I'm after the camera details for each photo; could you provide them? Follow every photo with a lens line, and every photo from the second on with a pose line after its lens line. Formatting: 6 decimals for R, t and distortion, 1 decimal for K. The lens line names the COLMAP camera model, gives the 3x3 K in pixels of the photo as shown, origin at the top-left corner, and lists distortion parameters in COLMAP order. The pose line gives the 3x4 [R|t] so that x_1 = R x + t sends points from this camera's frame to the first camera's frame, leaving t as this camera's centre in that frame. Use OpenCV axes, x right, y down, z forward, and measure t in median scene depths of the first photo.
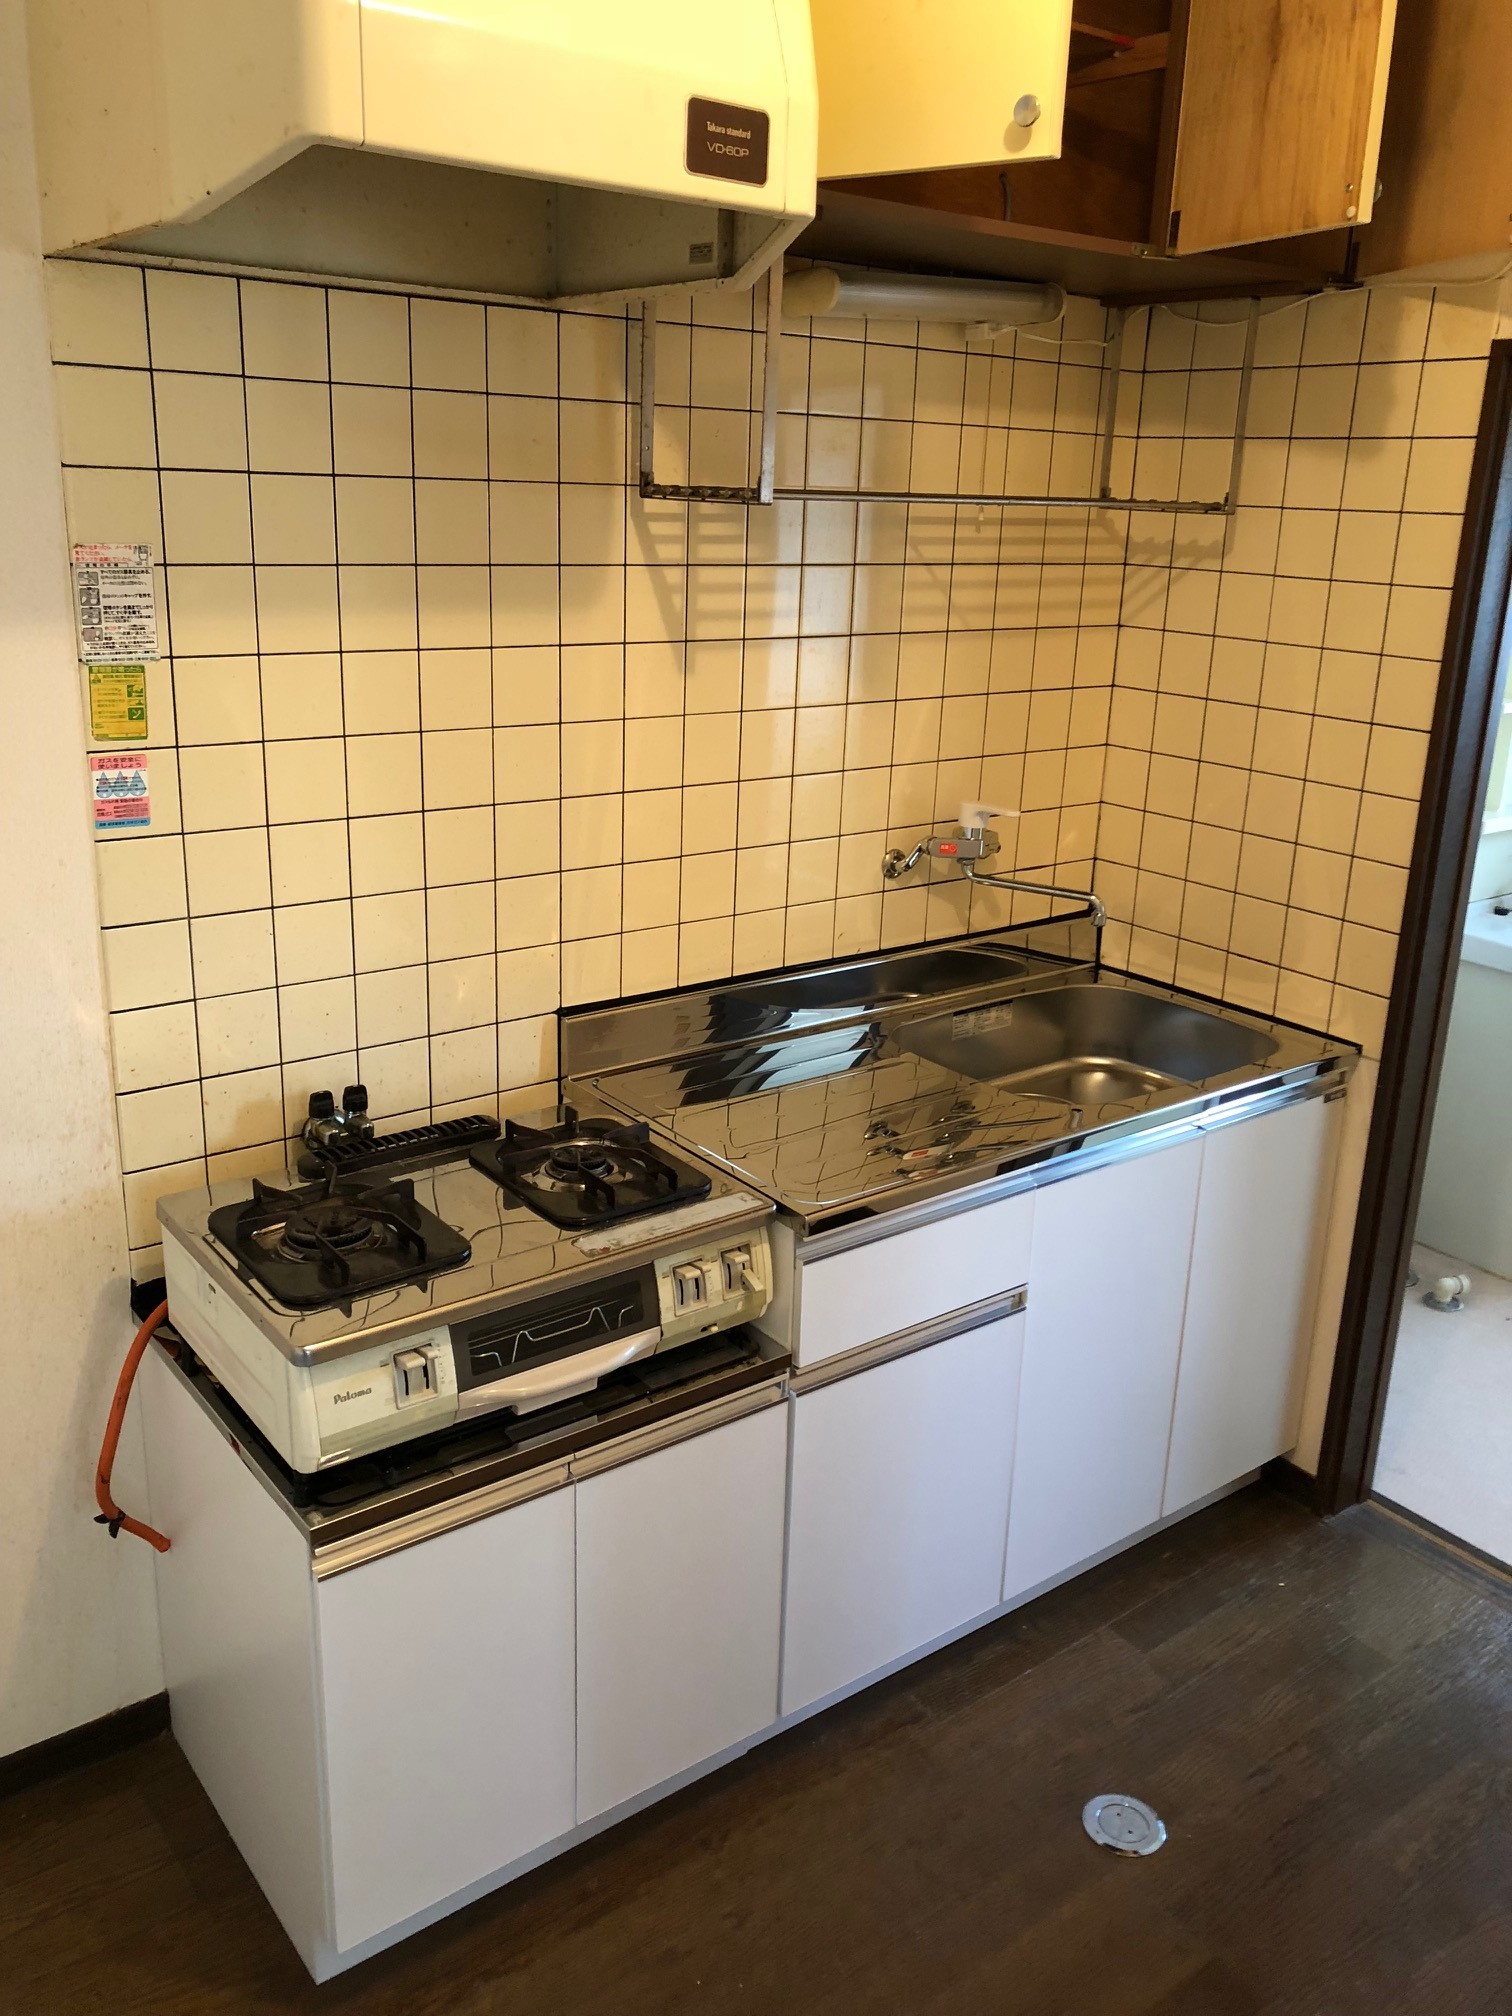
lens RADIAL K [[1679.9, 0, 756.0], [0, 1679.9, 1008.0], [0, 0, 1]] dist [0.045108, -0.048746]
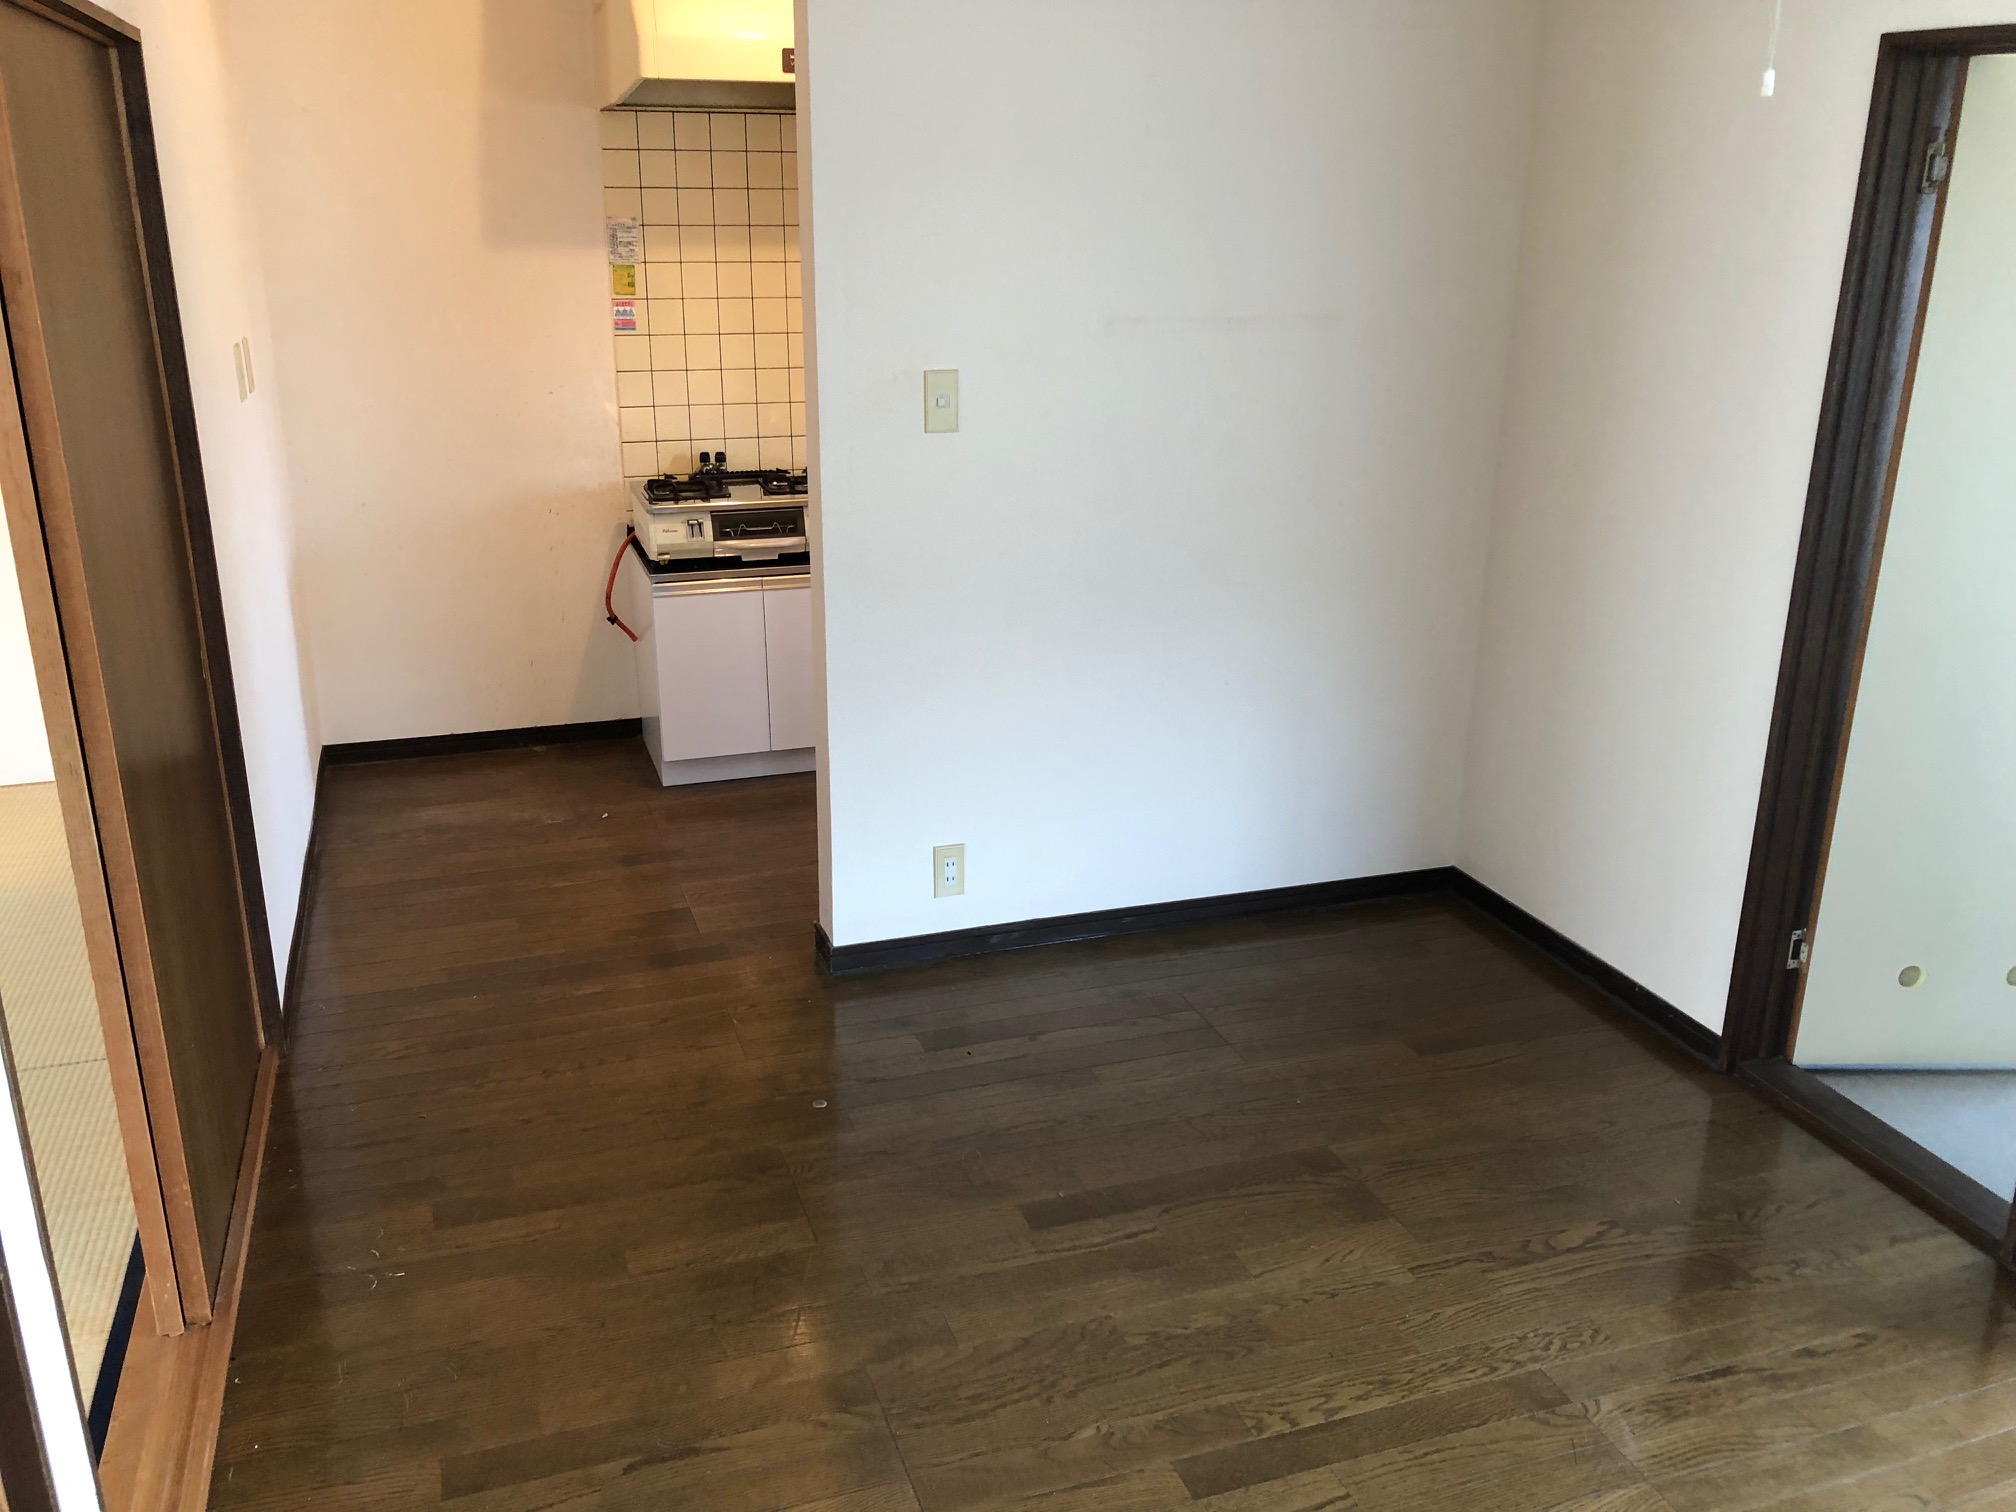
lens RADIAL K [[1679.9, 0, 1008.0], [0, 1679.9, 756.0], [0, 0, 1]] dist [0.045108, -0.048746]
pose [[0.947566, 0.075105, -0.310610, 0.992170], [-0.072464, 0.997169, 0.020049, 0.432073], [0.311237, 0.003510, 0.950326, -1.211971]]
